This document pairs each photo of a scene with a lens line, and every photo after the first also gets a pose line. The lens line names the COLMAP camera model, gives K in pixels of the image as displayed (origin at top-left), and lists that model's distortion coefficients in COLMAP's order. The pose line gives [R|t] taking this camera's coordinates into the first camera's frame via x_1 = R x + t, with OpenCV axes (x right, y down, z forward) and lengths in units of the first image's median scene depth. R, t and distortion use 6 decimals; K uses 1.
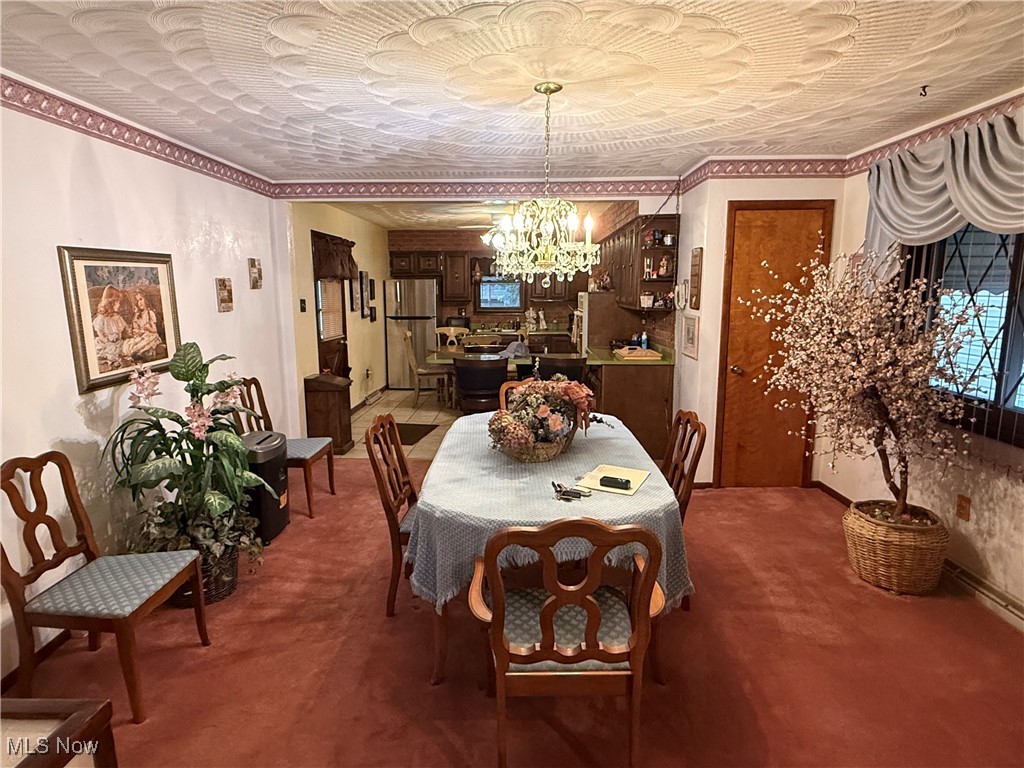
lens RADIAL K [[569.5, 0, 512.0], [0, 569.5, 384.0], [0, 0, 1]] dist [-0.000654, -0.000101]
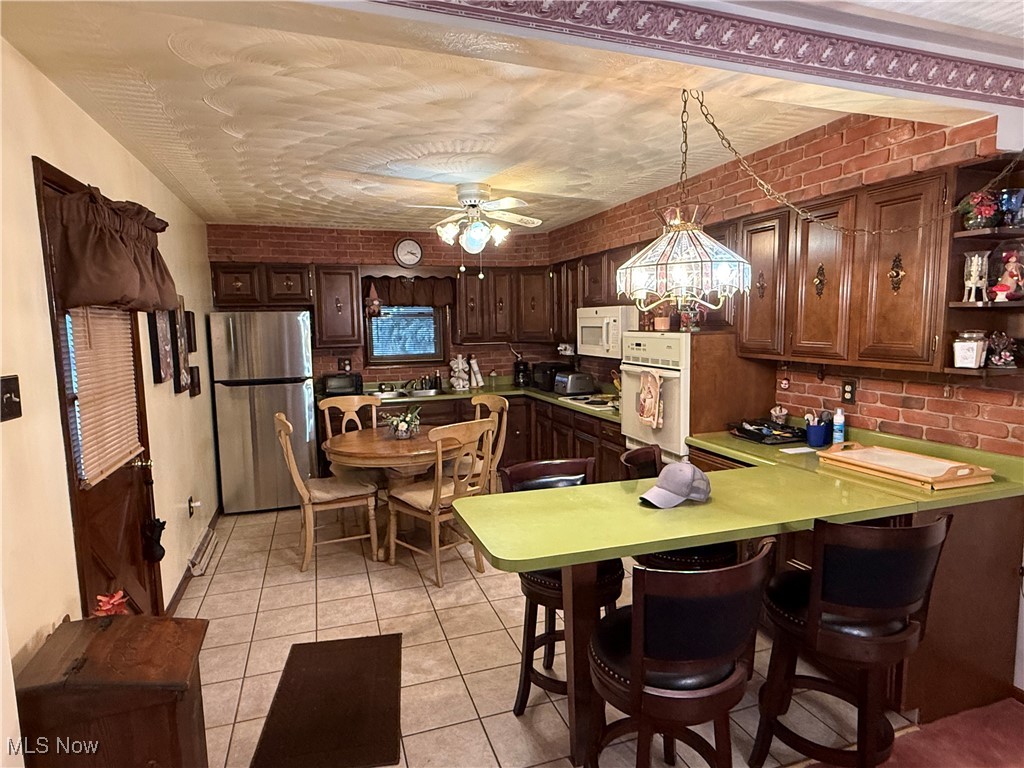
lens RADIAL K [[575.6, 0, 512.0], [0, 575.6, 384.0], [0, 0, 1]] dist [0.001880, 0.000962]
pose [[0.939812, -0.049264, 0.338121, -0.139817], [0.069659, 0.996394, -0.048445, -0.069813], [-0.334515, 0.069082, 0.939855, 0.397193]]
